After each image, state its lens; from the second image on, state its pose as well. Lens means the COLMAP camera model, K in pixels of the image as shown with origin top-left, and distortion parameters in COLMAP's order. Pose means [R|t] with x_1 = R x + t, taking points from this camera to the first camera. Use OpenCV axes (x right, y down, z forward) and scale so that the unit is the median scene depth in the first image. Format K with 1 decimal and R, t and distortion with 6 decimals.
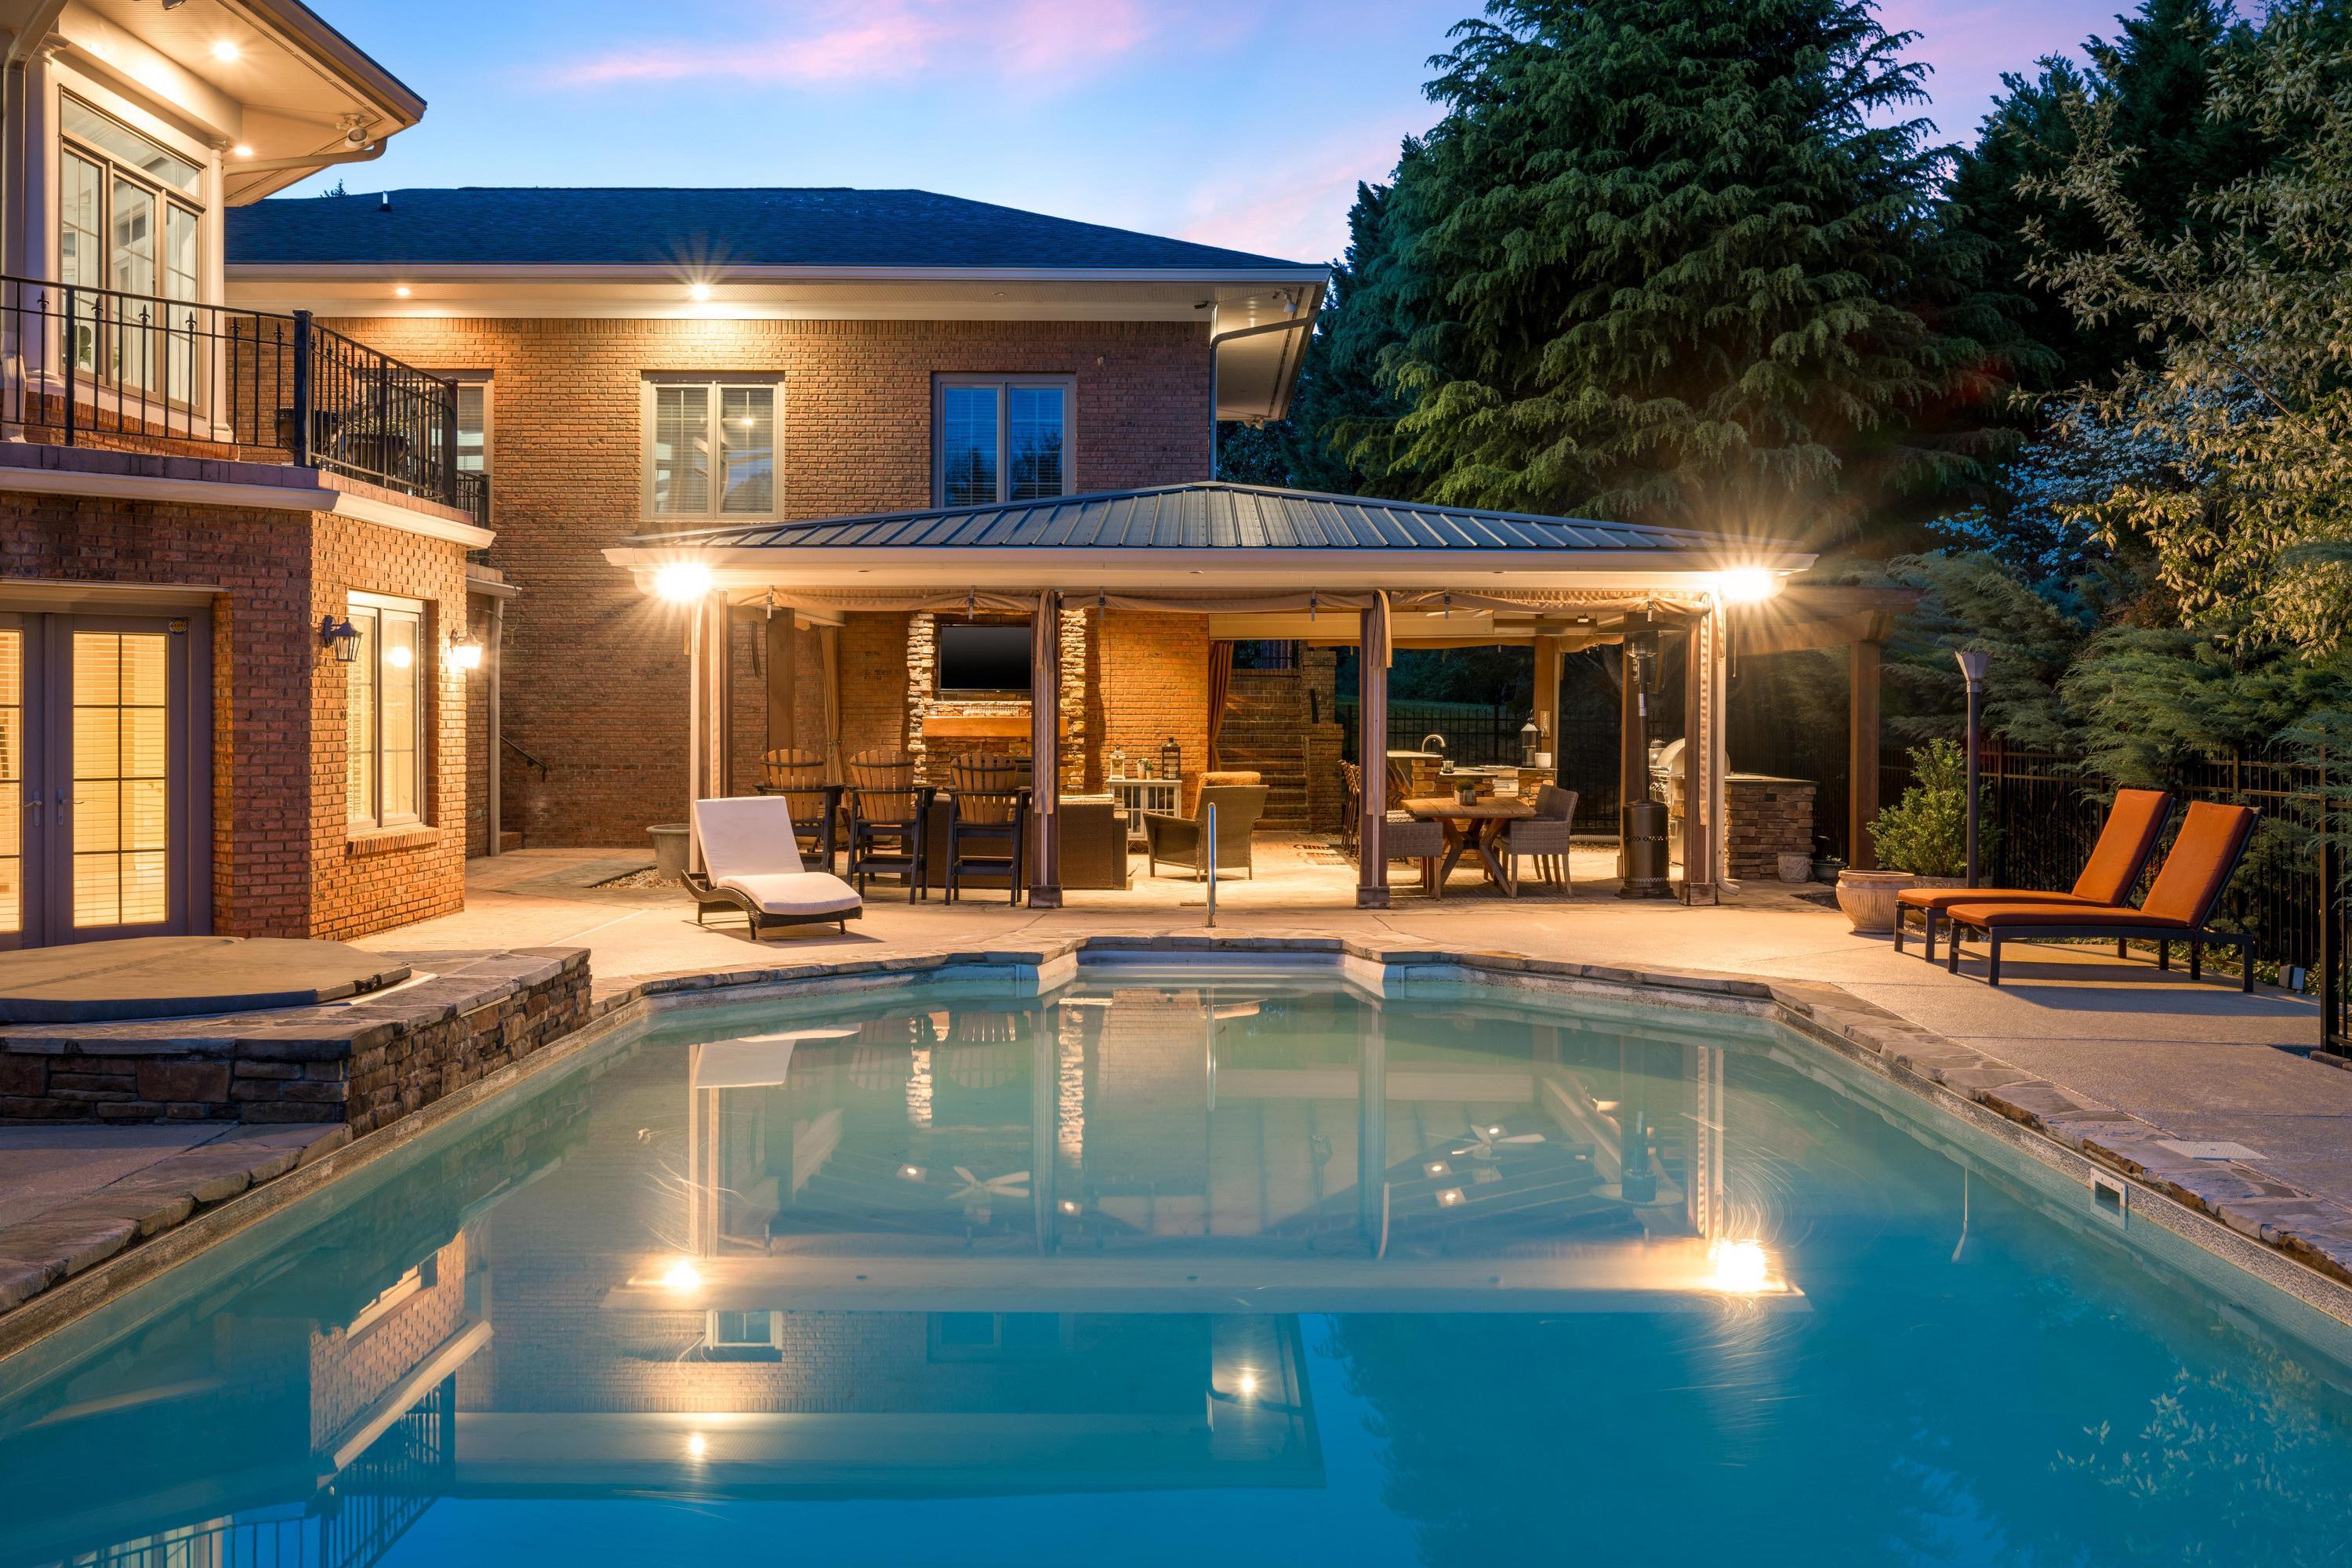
lens RADIAL K [[2297.8, 0, 1176.1], [0, 2297.8, 762.7], [0, 0, 1]] dist [-0.001425, 0.000000]
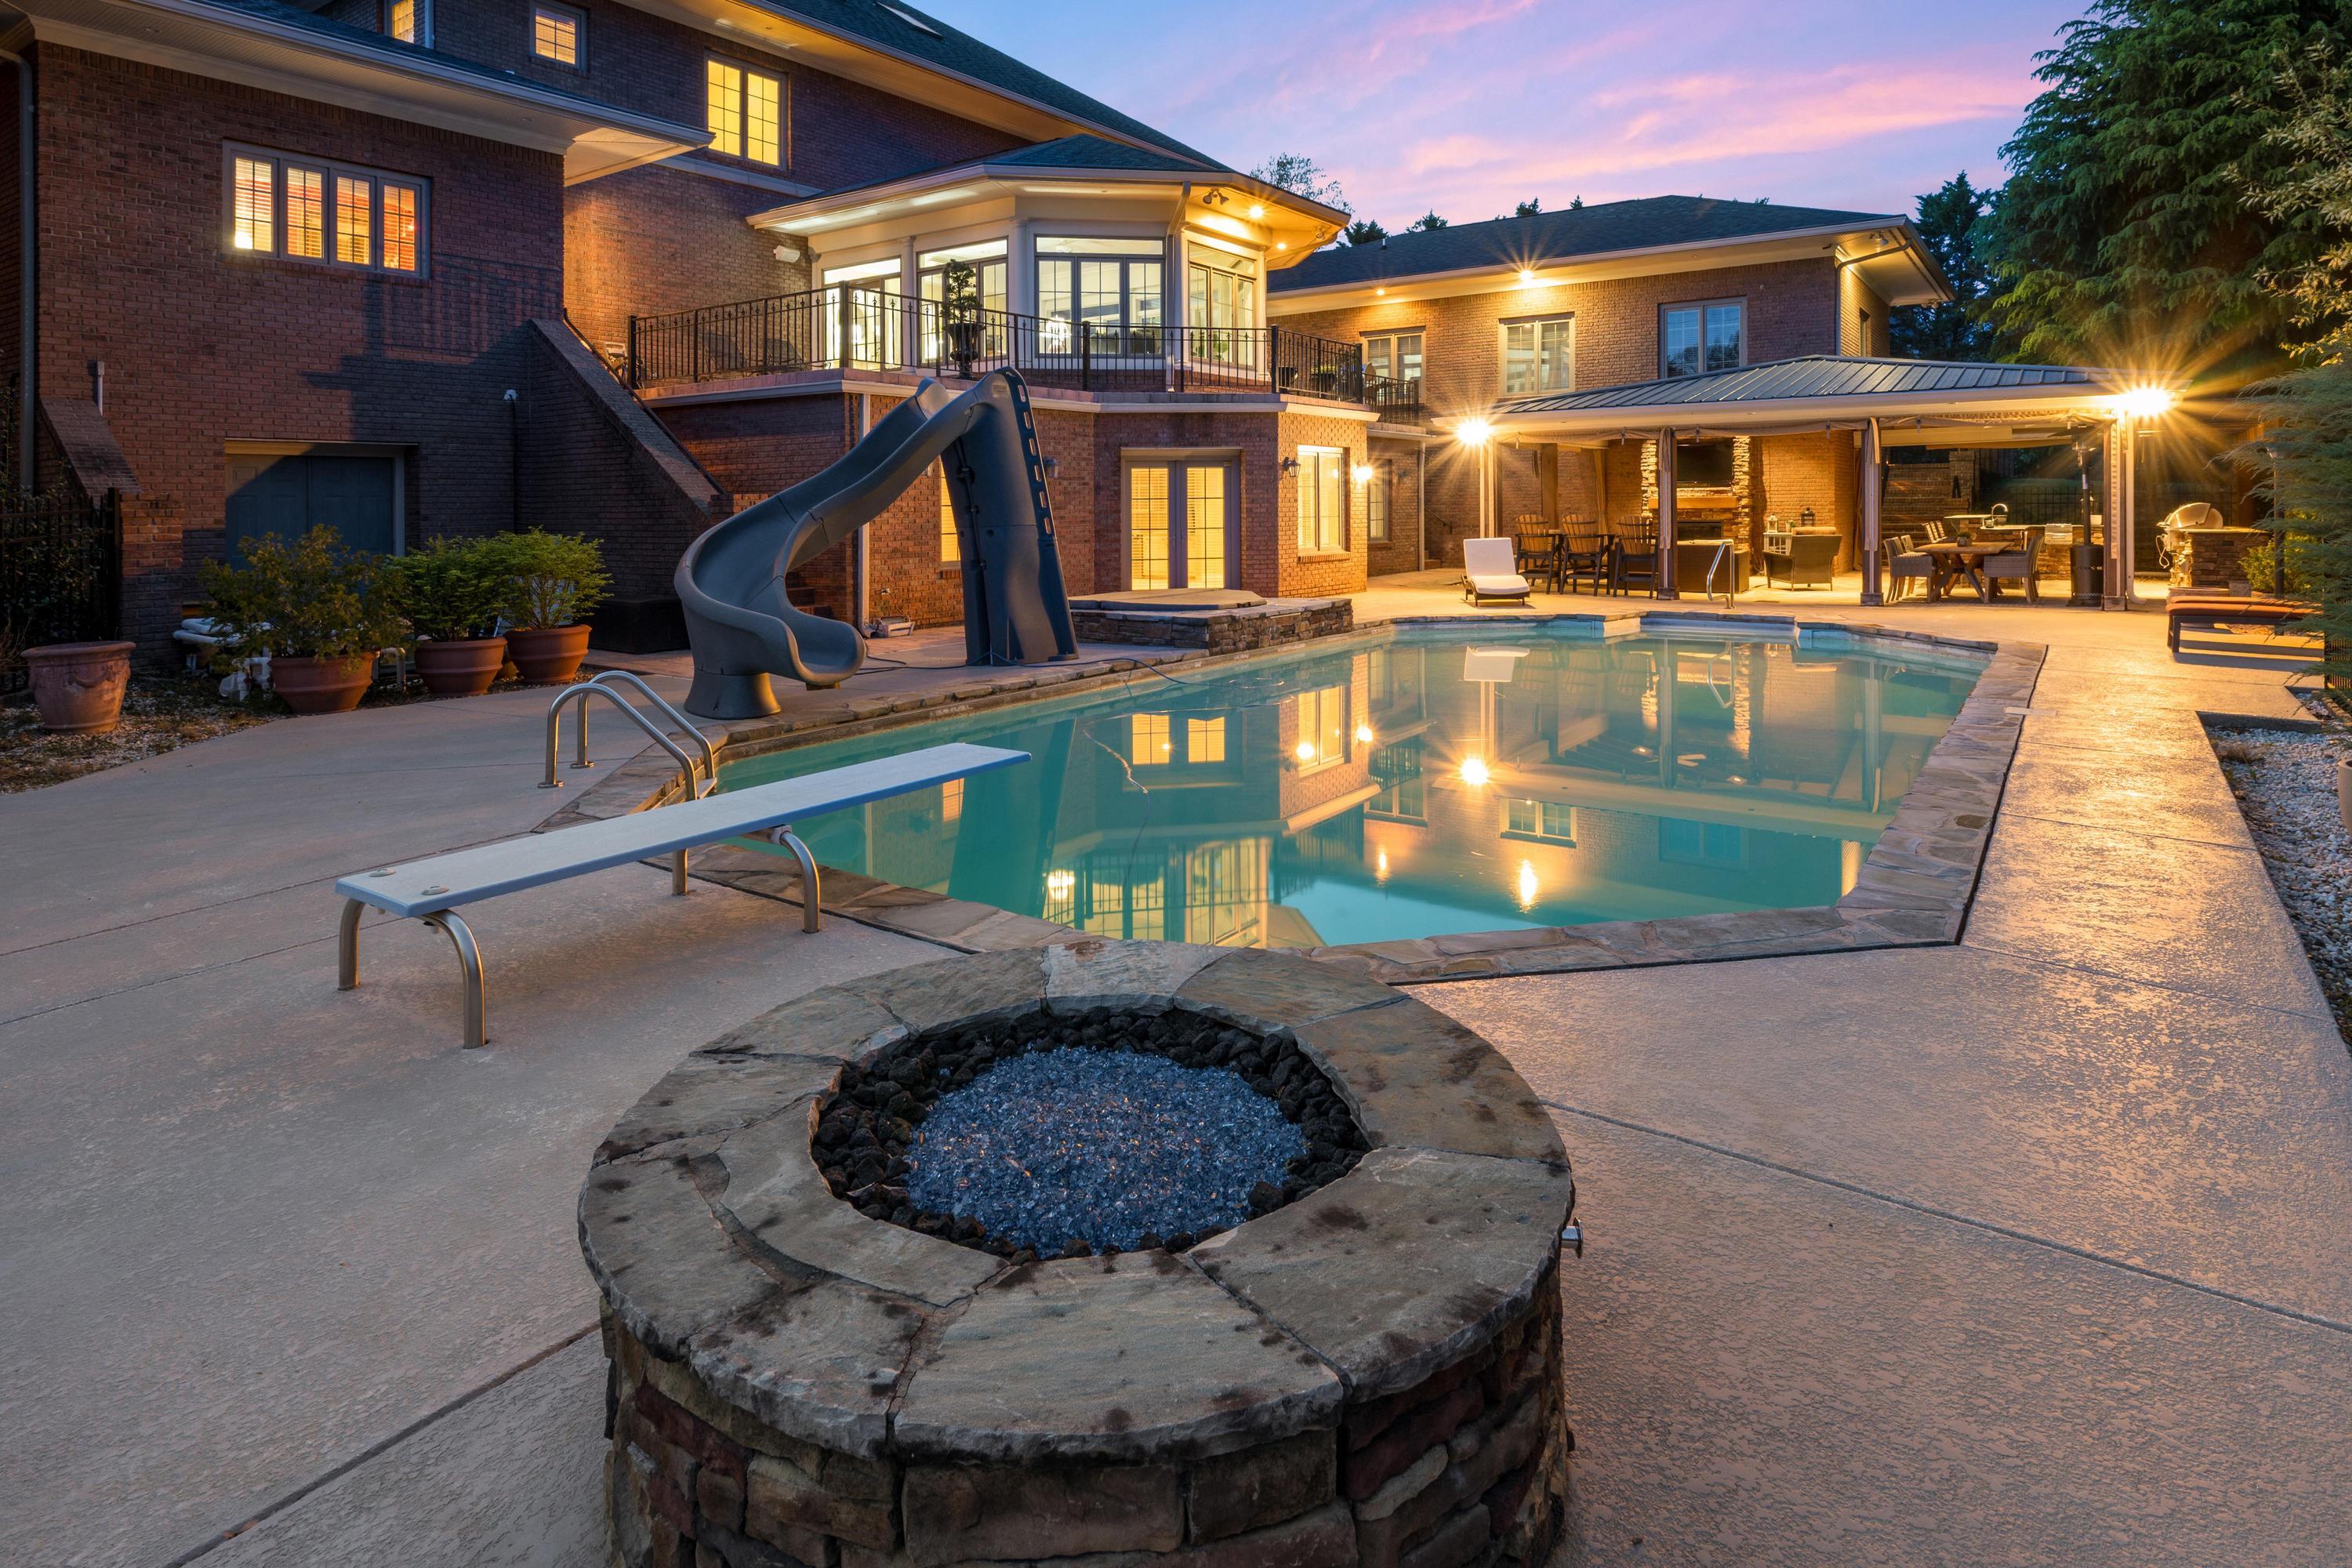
lens RADIAL K [[3654.0, 0, 1177.2], [0, 3654.0, 784.8], [0, 0, 1]] dist [0.009835, 0.000000]
pose [[0.718905, 0.036017, -0.694174, 1.640600], [-0.002440, 0.998781, 0.049294, 0.065148], [0.695104, -0.033744, 0.718117, -1.336451]]
